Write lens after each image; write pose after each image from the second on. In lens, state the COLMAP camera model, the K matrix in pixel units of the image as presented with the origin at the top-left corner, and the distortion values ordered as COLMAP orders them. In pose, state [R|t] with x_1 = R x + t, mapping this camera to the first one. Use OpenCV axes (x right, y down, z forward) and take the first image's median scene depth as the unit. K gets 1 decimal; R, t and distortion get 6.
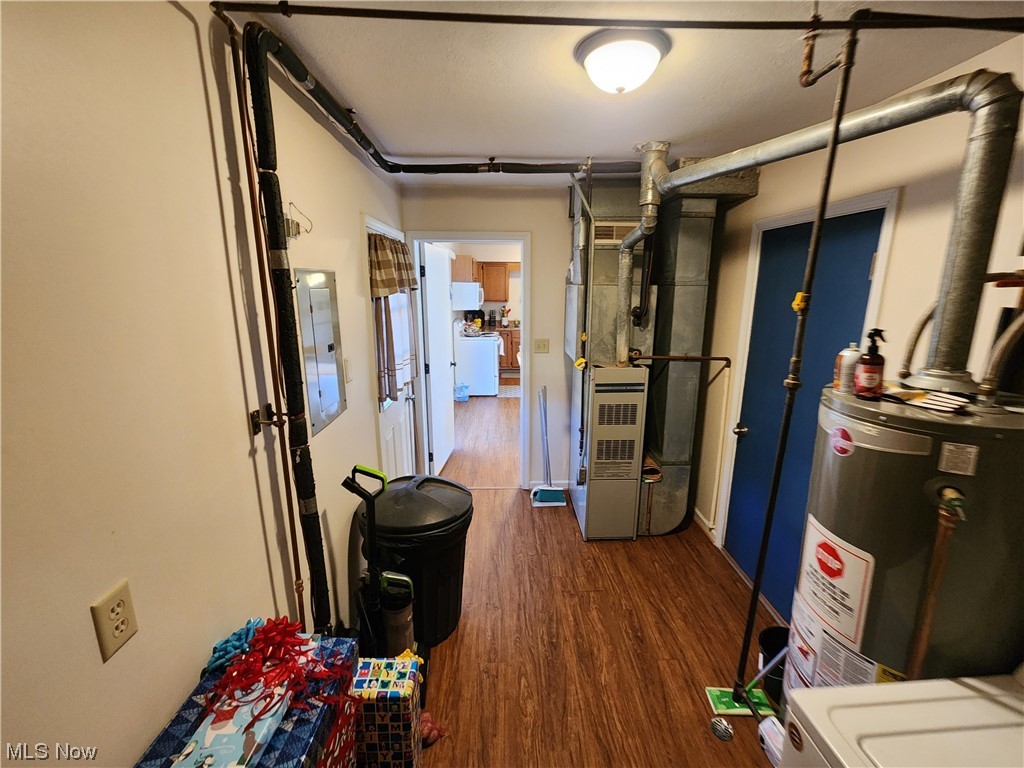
lens RADIAL K [[423.1, 0, 513.4], [0, 423.1, 374.3], [0, 0, 1]] dist [0.002627, 0.000189]
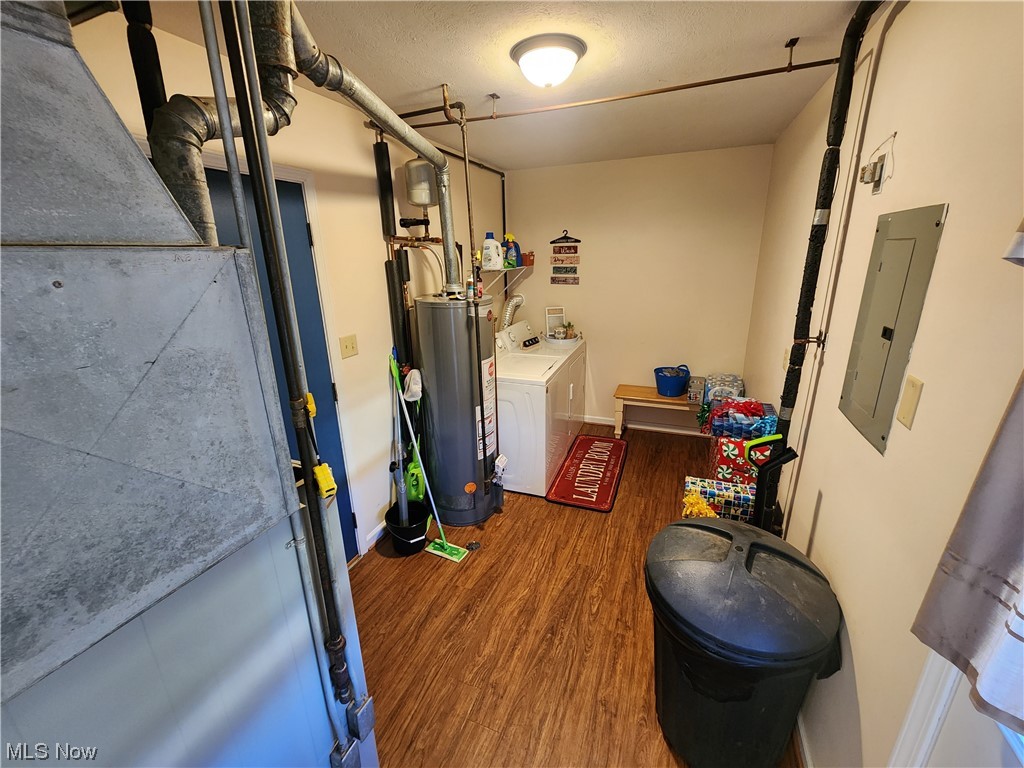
lens RADIAL K [[423.1, 0, 514.1], [0, 423.1, 382.3], [0, 0, 1]] dist [0.002627, 0.000189]
pose [[-0.917648, -0.099155, 0.384825, -0.107335], [0.103898, 0.874827, 0.473163, -0.242318], [-0.383572, 0.474179, -0.792481, 1.187896]]
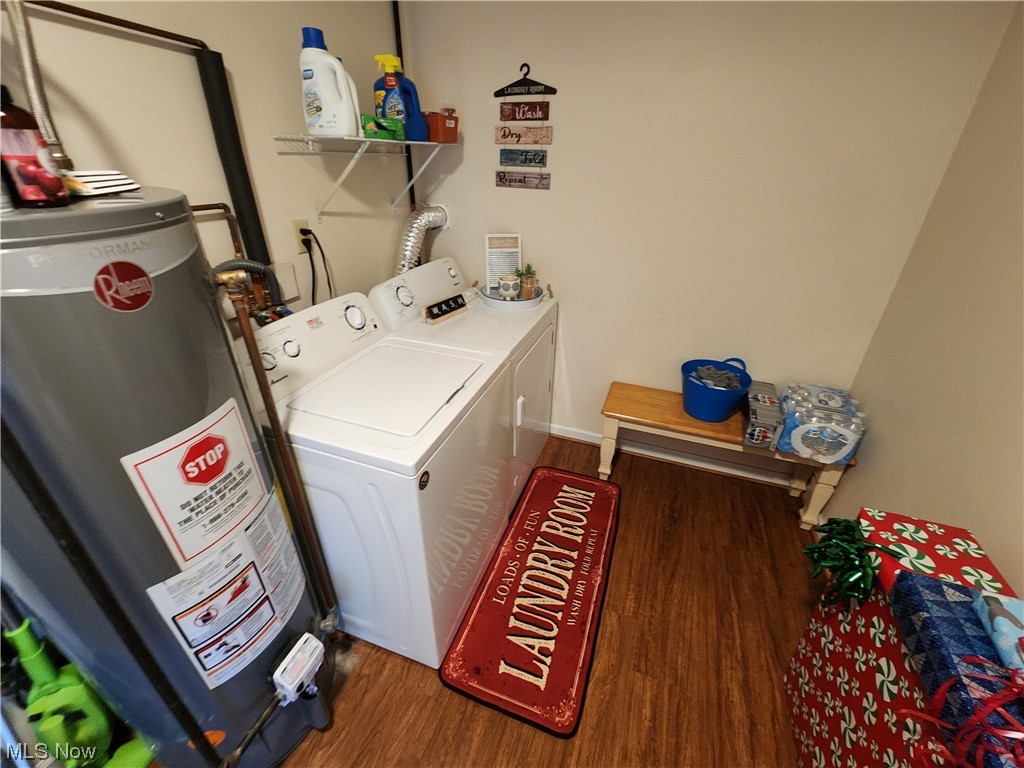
lens RADIAL K [[423.1, 0, 513.5], [0, 423.1, 381.8], [0, 0, 1]] dist [0.002627, 0.000189]
pose [[-0.922788, -0.195653, 0.331936, 0.032959], [0.061434, 0.775751, 0.628041, -0.027506], [-0.380378, 0.599941, -0.703835, 0.519528]]
